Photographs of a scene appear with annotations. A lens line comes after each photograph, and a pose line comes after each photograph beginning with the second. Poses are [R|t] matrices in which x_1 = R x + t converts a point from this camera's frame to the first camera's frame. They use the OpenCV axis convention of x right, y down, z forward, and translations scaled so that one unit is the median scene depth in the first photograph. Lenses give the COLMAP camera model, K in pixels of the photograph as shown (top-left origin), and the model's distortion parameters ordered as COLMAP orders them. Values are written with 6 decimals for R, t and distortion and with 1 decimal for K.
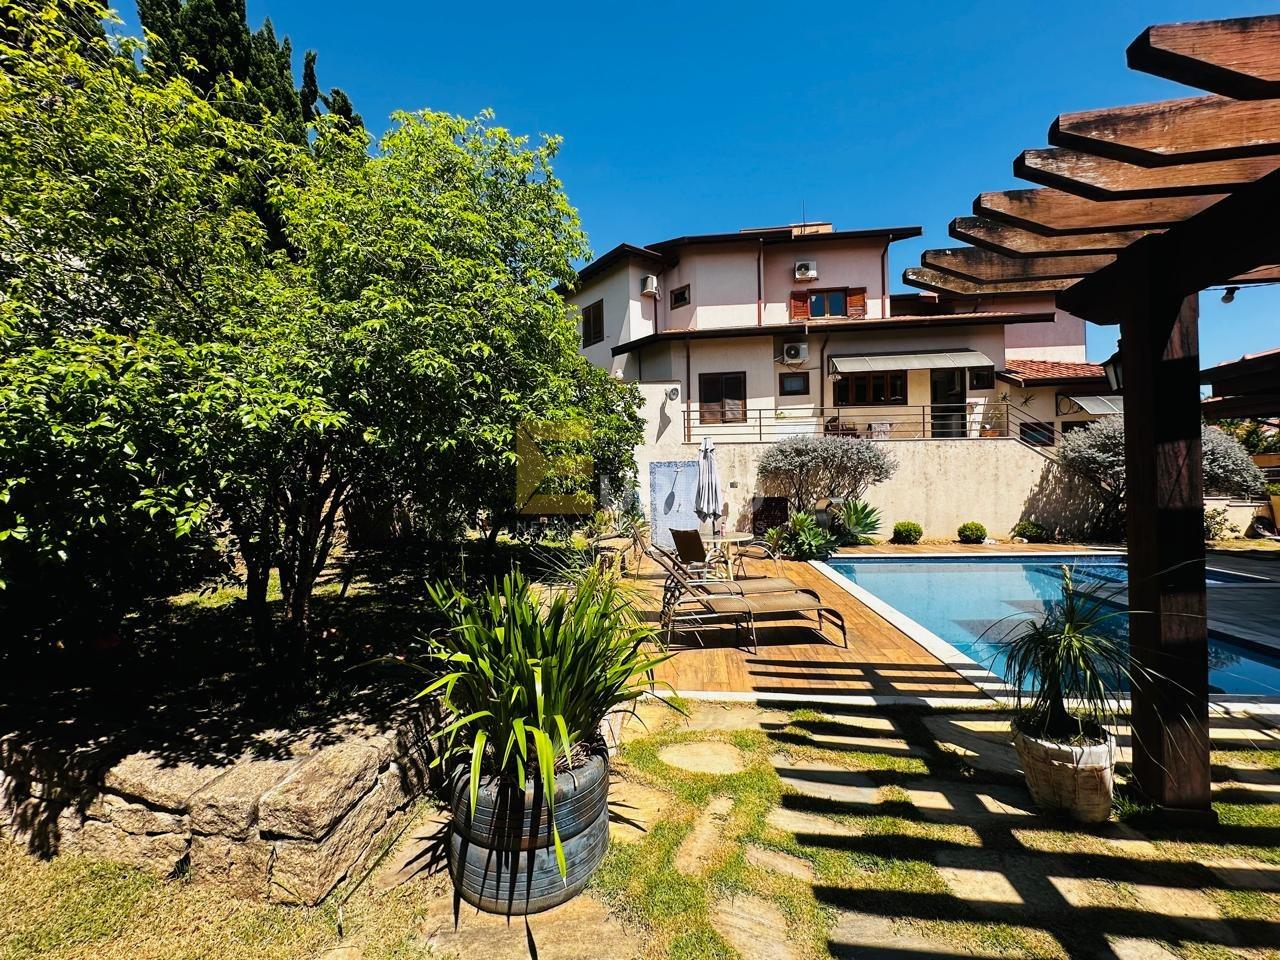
lens RADIAL K [[513.0, 0, 639.9], [0, 513.0, 480.7], [0, 0, 1]] dist [-0.001005, 0.000509]
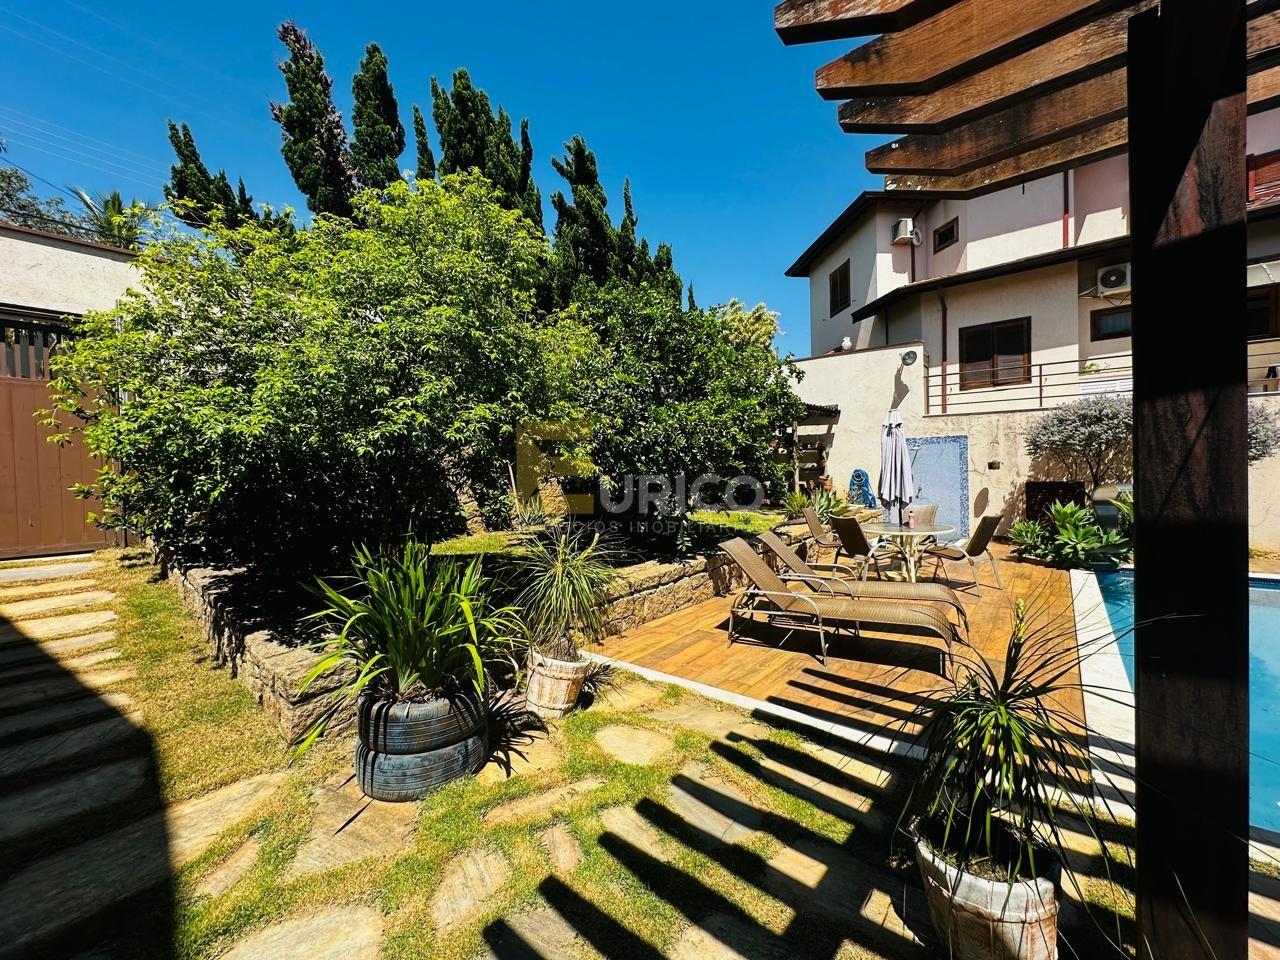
lens RADIAL K [[513.0, 0, 639.6], [0, 513.0, 480.6], [0, 0, 1]] dist [-0.001005, 0.000509]
pose [[0.838538, 0.011149, -0.544730, 0.431186], [0.009989, 0.999308, 0.035829, -0.005448], [0.544752, -0.035485, 0.837846, 0.119479]]
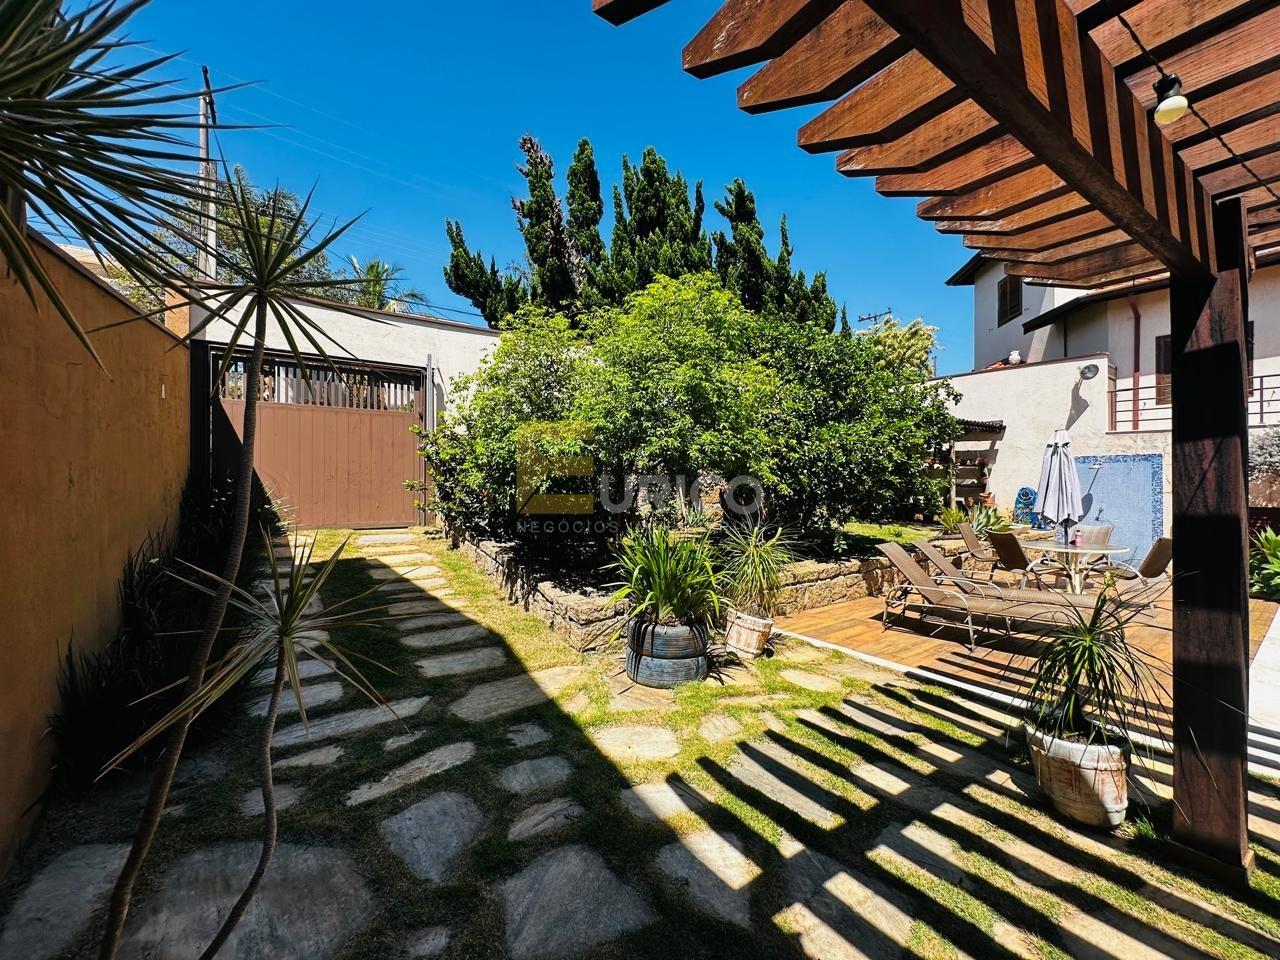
lens RADIAL K [[513.0, 0, 640.0], [0, 513.0, 481.2], [0, 0, 1]] dist [-0.001005, 0.000509]
pose [[0.673038, 0.020834, -0.739314, 0.524937], [-0.013061, 0.999782, 0.016283, -0.005060], [0.739492, -0.001303, 0.673164, -0.164501]]
